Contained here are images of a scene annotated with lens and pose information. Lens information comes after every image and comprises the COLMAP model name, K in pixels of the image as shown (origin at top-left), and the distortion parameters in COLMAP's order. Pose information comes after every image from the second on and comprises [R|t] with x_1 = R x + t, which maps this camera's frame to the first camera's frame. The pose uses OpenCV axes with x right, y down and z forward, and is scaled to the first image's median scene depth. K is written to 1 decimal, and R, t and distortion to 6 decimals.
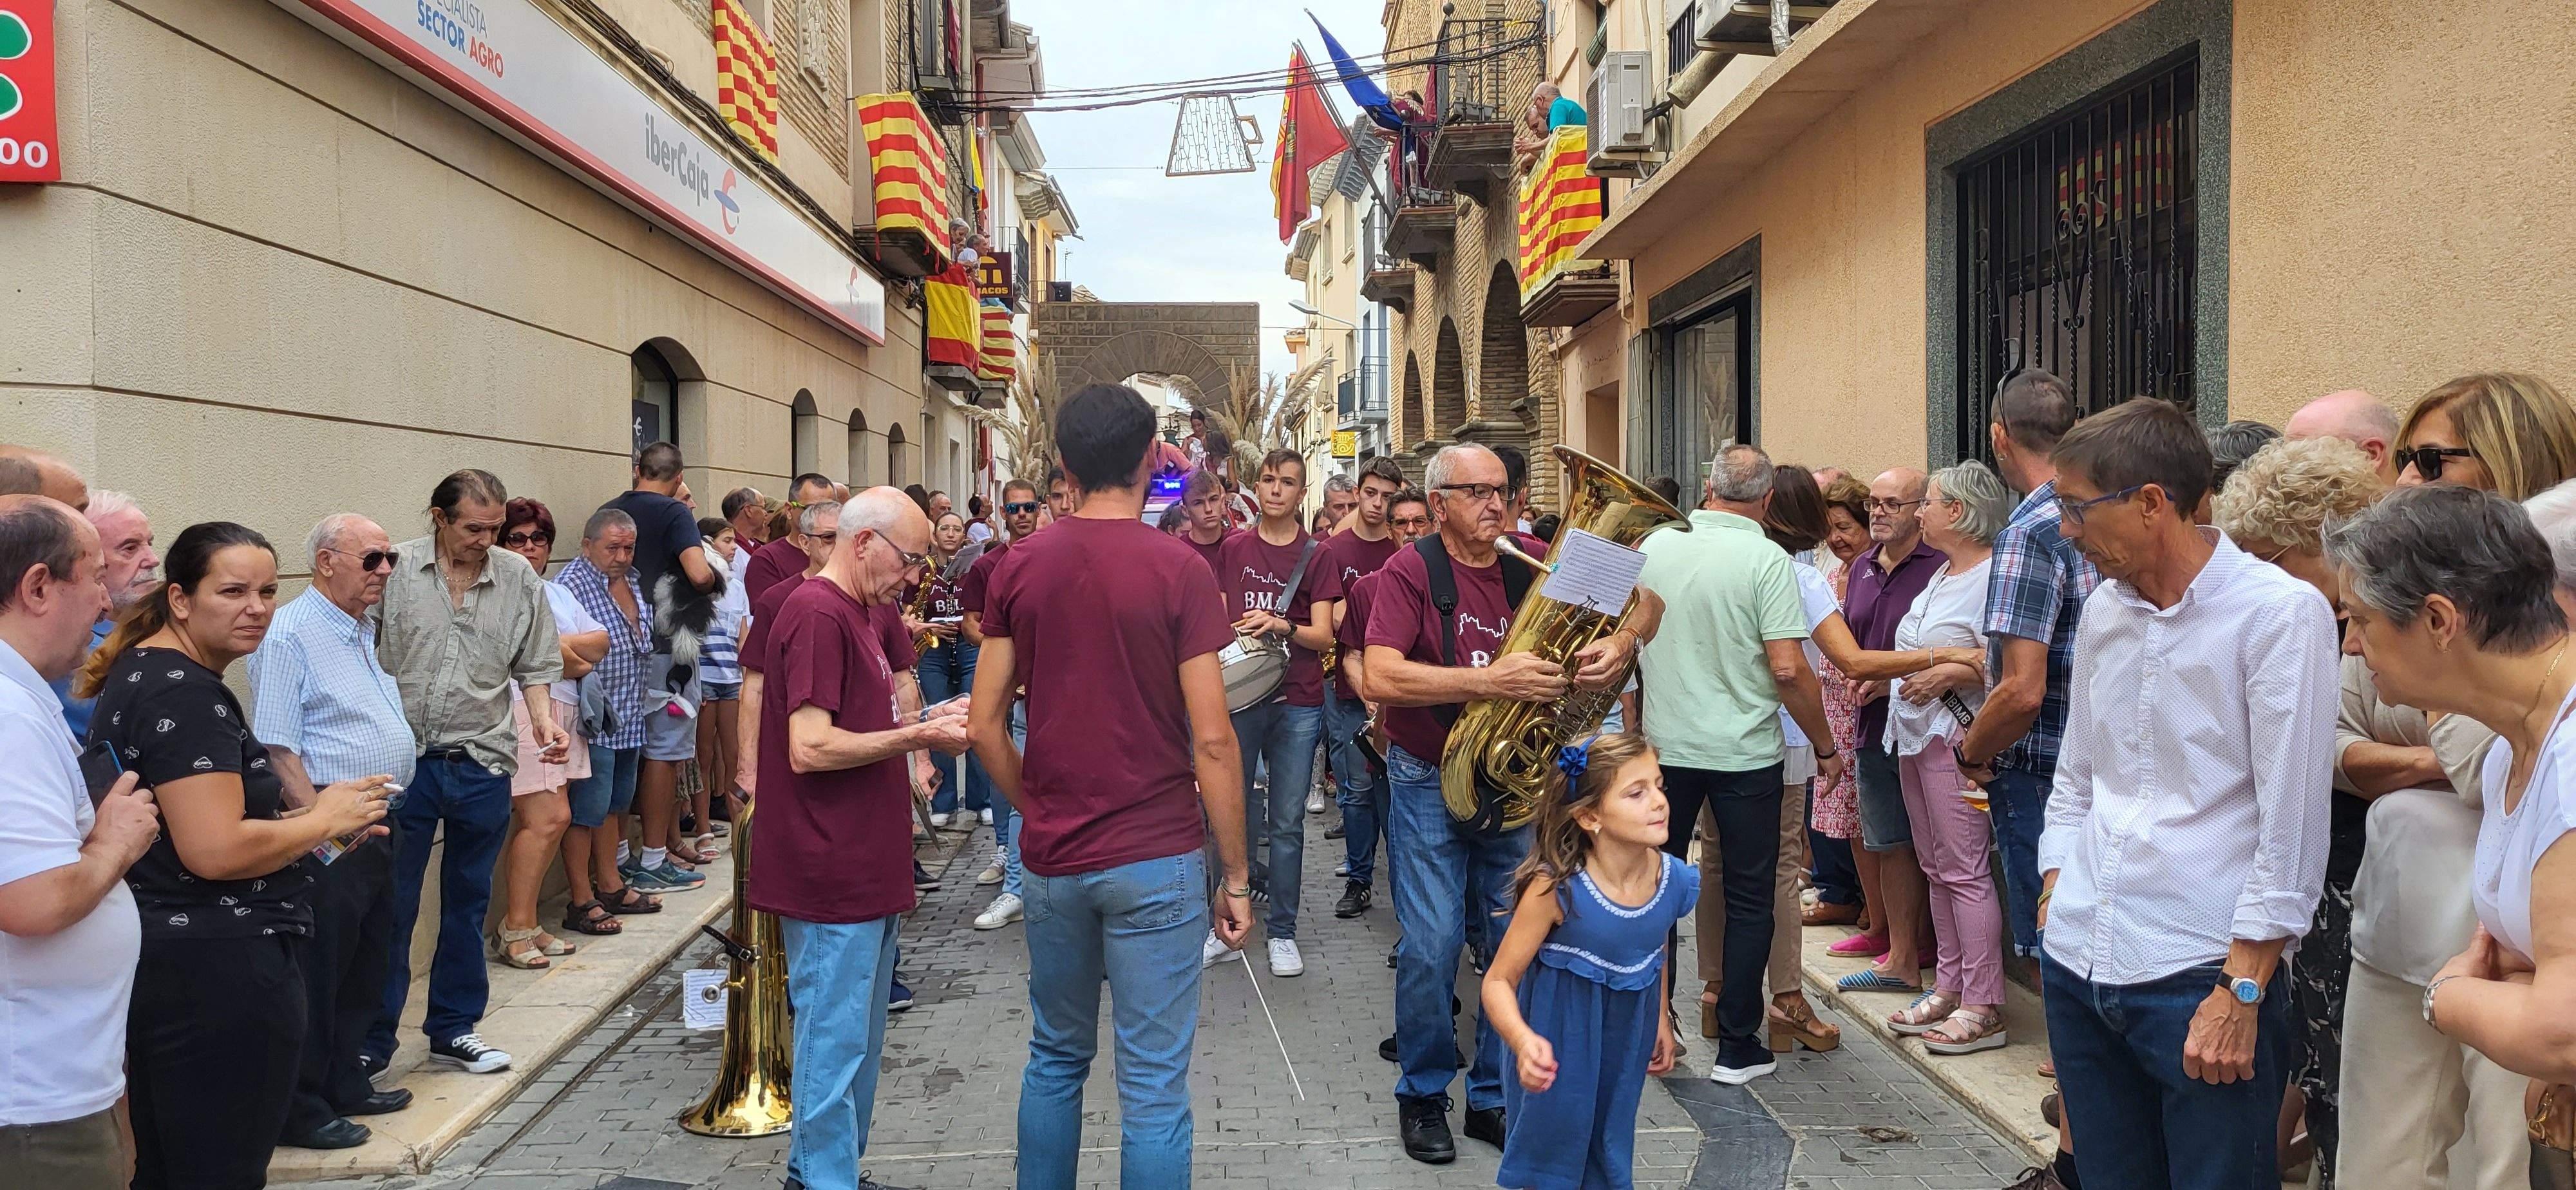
lens RADIAL K [[1905.3, 0, 1288.0], [0, 1905.3, 595.0], [0, 0, 1]] dist [0.004404, 0.001130]
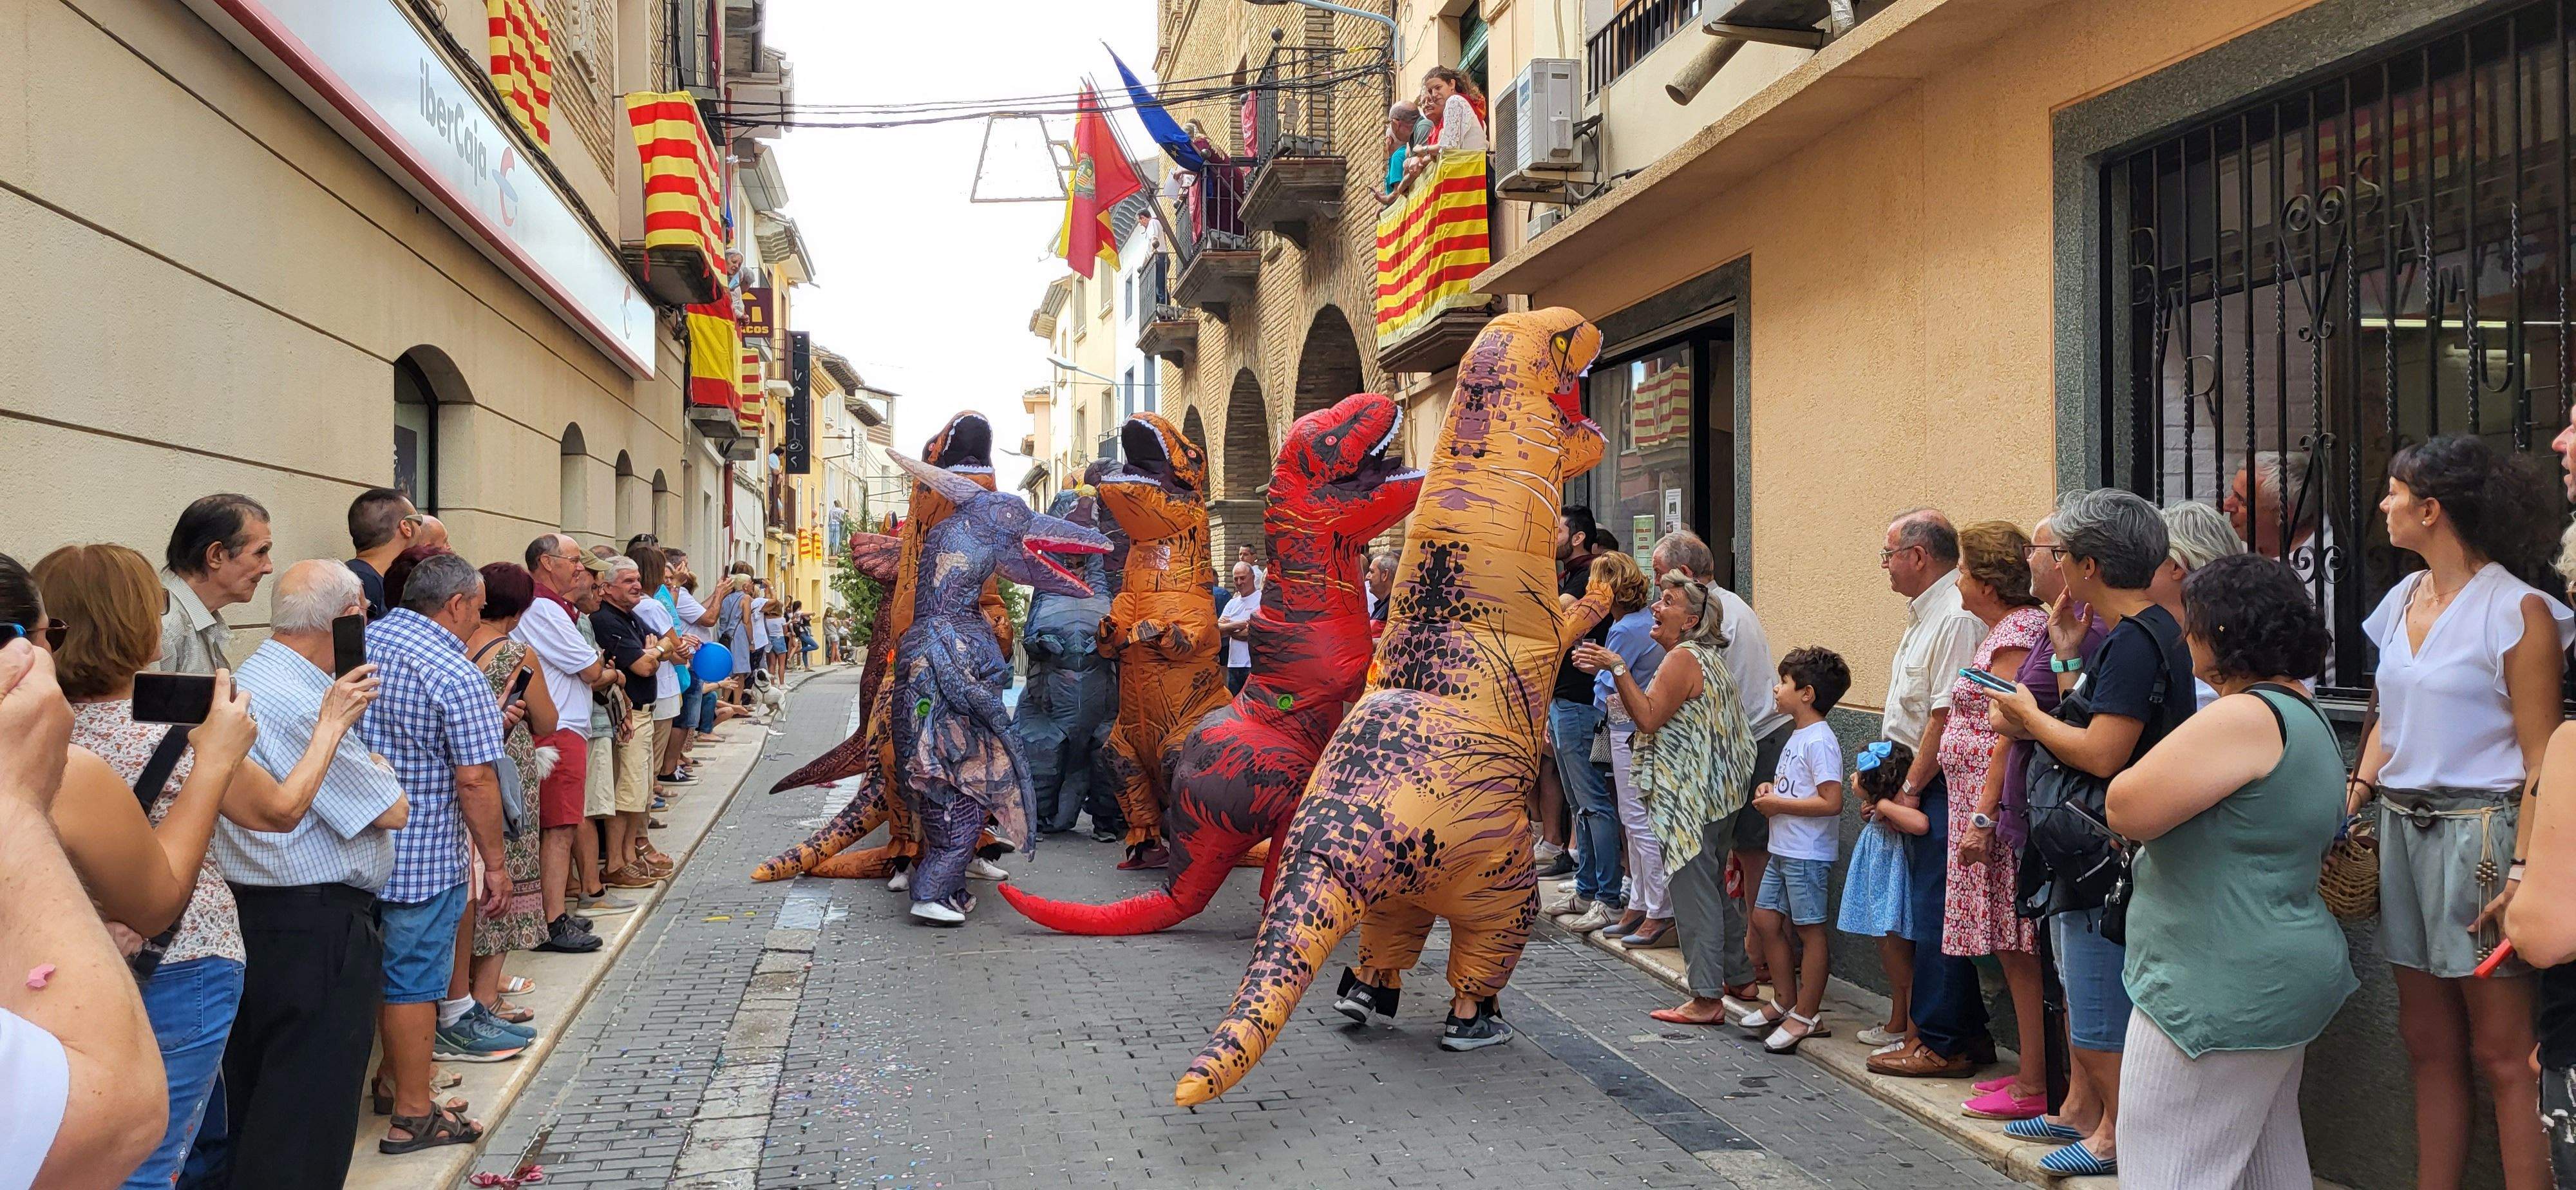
lens RADIAL K [[1905.3, 0, 1288.0], [0, 1905.3, 595.0], [0, 0, 1]] dist [0.004404, 0.001130]
pose [[0.988506, 0.002670, 0.151156, -0.051307], [0.002647, 0.999385, -0.034969, -0.000643], [-0.151157, 0.034967, 0.987891, 0.087501]]
